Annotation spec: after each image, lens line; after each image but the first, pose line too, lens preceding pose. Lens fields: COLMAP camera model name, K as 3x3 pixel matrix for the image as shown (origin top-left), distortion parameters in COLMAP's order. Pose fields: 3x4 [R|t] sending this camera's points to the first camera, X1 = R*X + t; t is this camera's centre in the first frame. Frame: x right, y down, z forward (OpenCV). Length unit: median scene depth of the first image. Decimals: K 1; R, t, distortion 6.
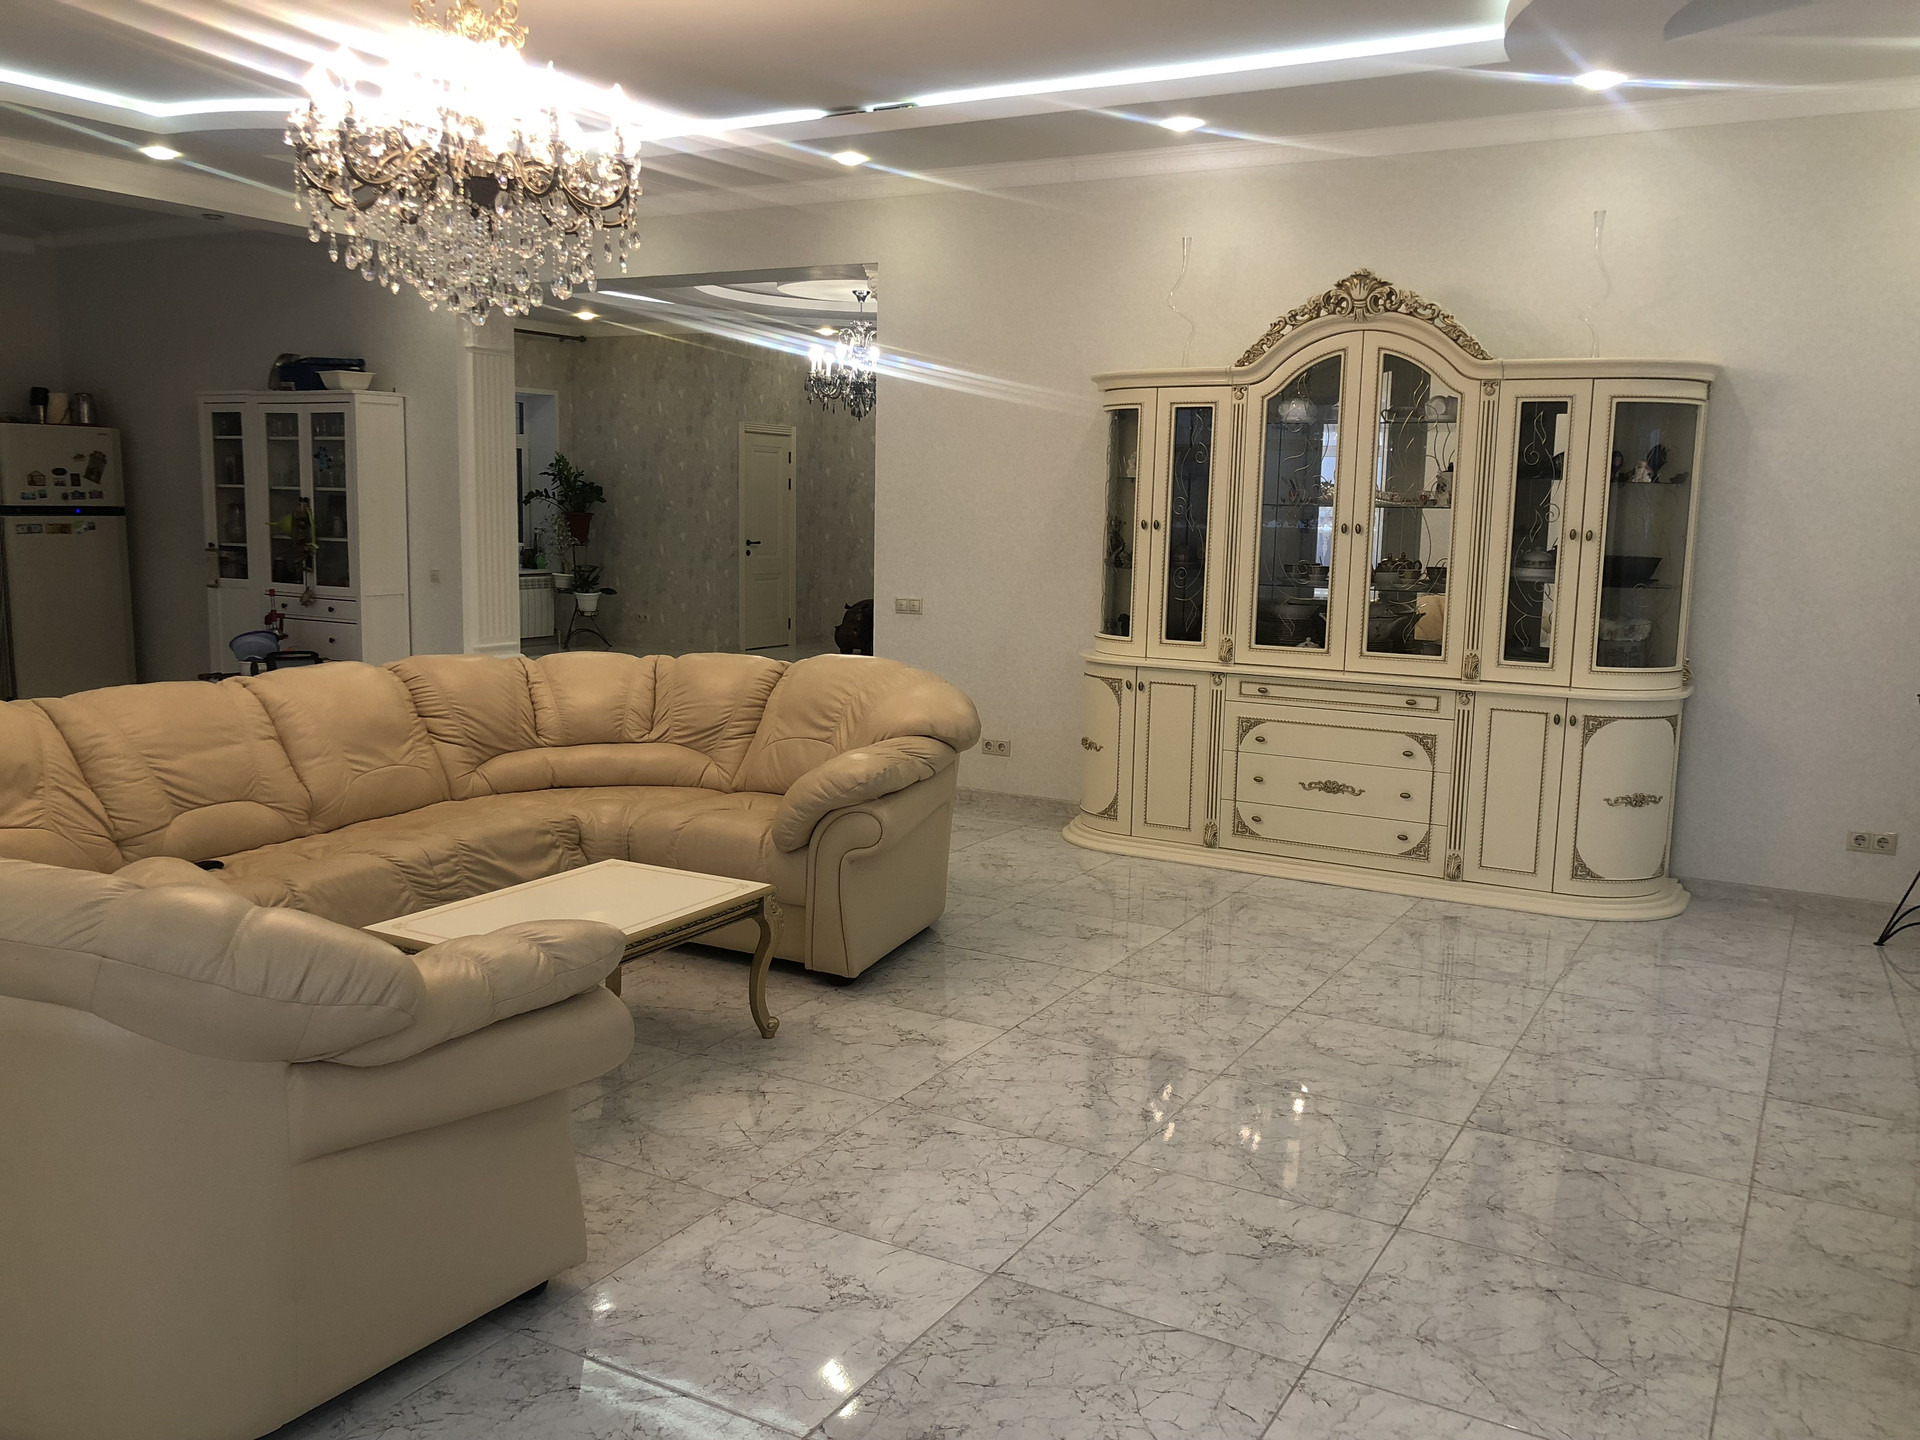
lens RADIAL K [[1558.8, 0, 970.2], [0, 1558.8, 721.1], [0, 0, 1]] dist [0.039854, -0.048049]
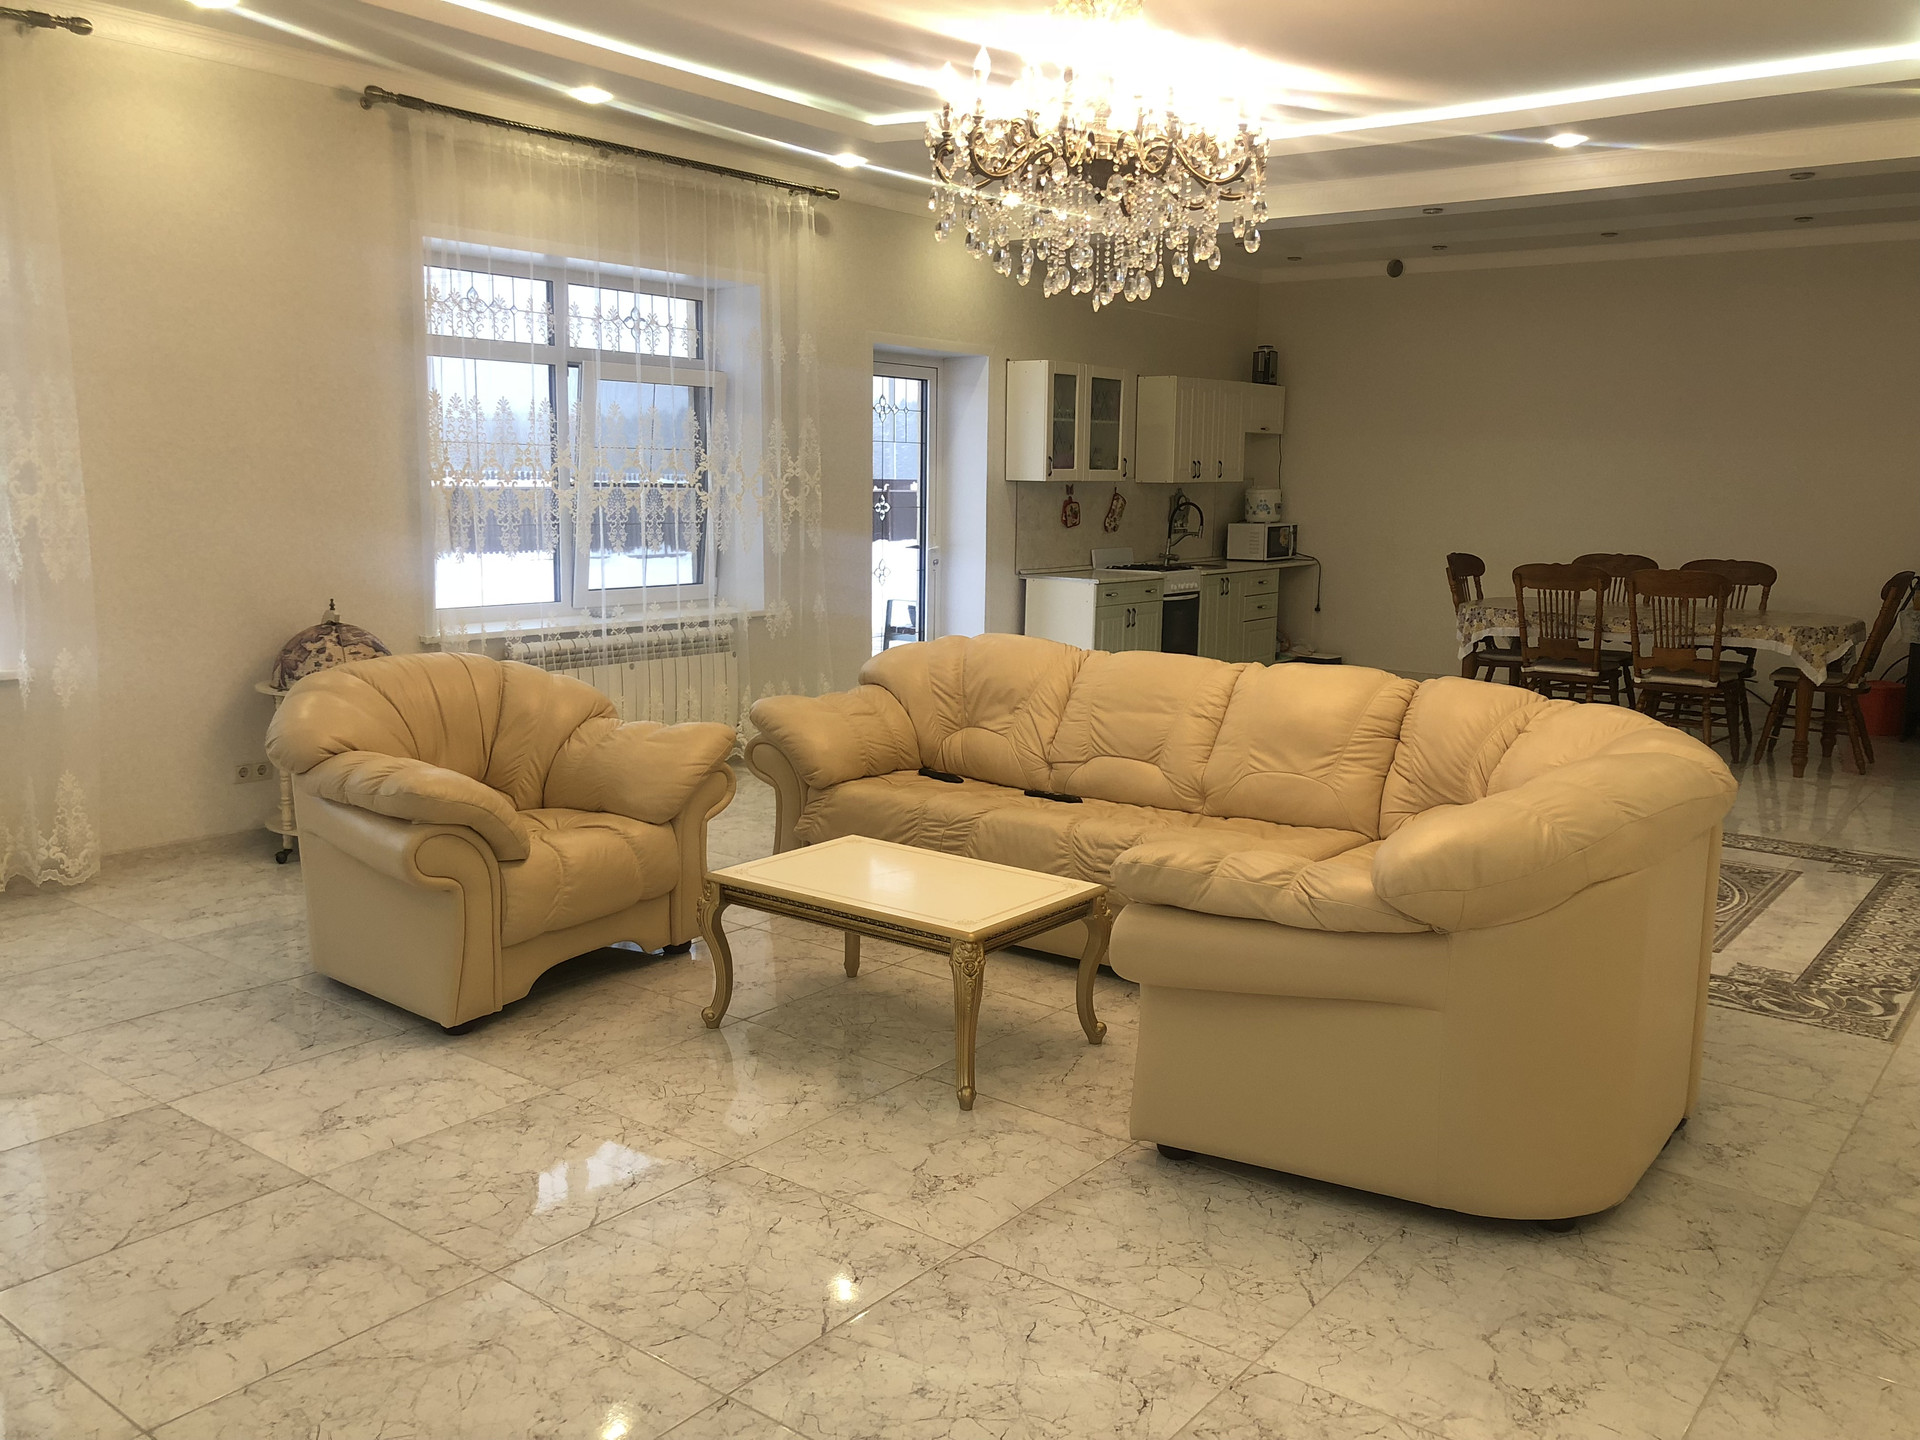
lens RADIAL K [[1558.8, 0, 970.2], [0, 1558.8, 721.1], [0, 0, 1]] dist [0.039854, -0.048049]
pose [[-0.145415, 0.126911, -0.981197, 0.720132], [-0.159841, 0.975697, 0.149888, -0.139577], [0.976374, 0.178631, -0.121596, 1.133344]]
